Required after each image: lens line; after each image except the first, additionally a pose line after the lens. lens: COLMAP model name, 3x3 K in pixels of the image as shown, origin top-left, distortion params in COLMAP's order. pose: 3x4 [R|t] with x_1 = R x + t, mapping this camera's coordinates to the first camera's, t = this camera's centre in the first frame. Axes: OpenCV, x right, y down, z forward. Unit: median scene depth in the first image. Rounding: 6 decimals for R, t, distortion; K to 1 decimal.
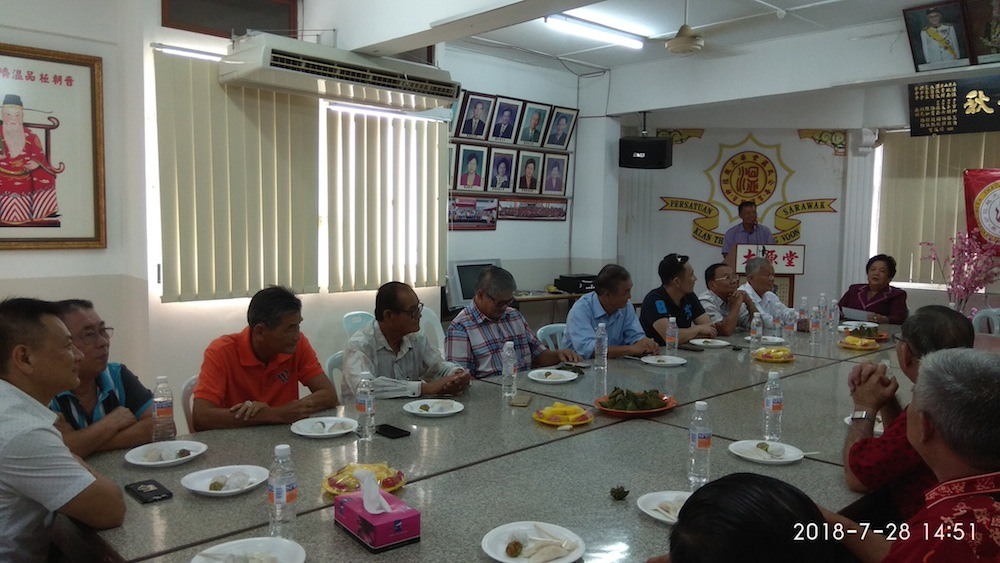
lens RADIAL K [[772.2, 0, 500.6], [0, 772.2, 277.4], [0, 0, 1]] dist [0.114088, -0.170023]
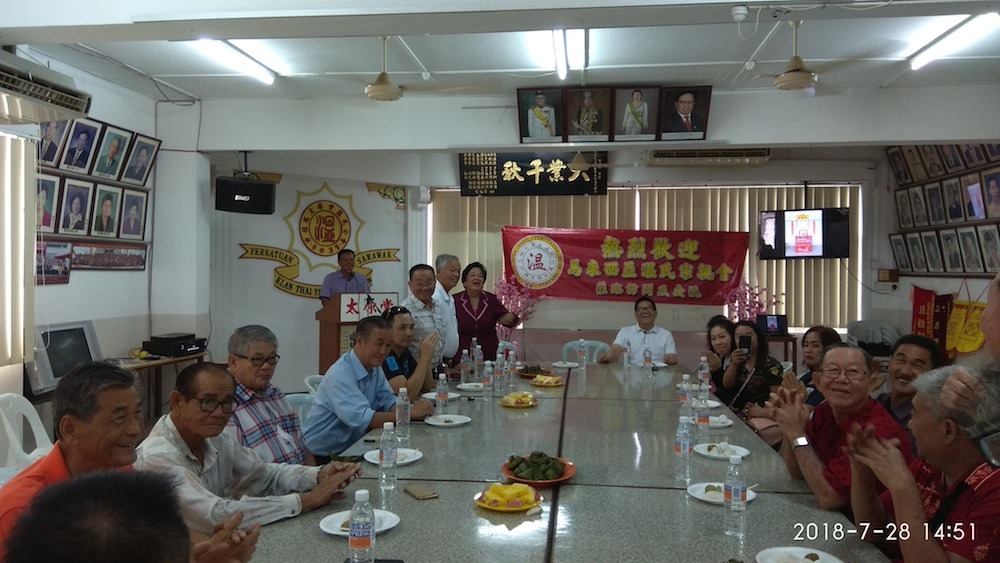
lens RADIAL K [[772.2, 0, 500.6], [0, 772.2, 277.4], [0, 0, 1]] dist [0.114088, -0.170023]
pose [[0.763000, -0.012818, 0.646272, -0.173689], [0.050561, 0.997924, -0.039901, -0.012900], [-0.644418, 0.063120, 0.762064, 0.112518]]
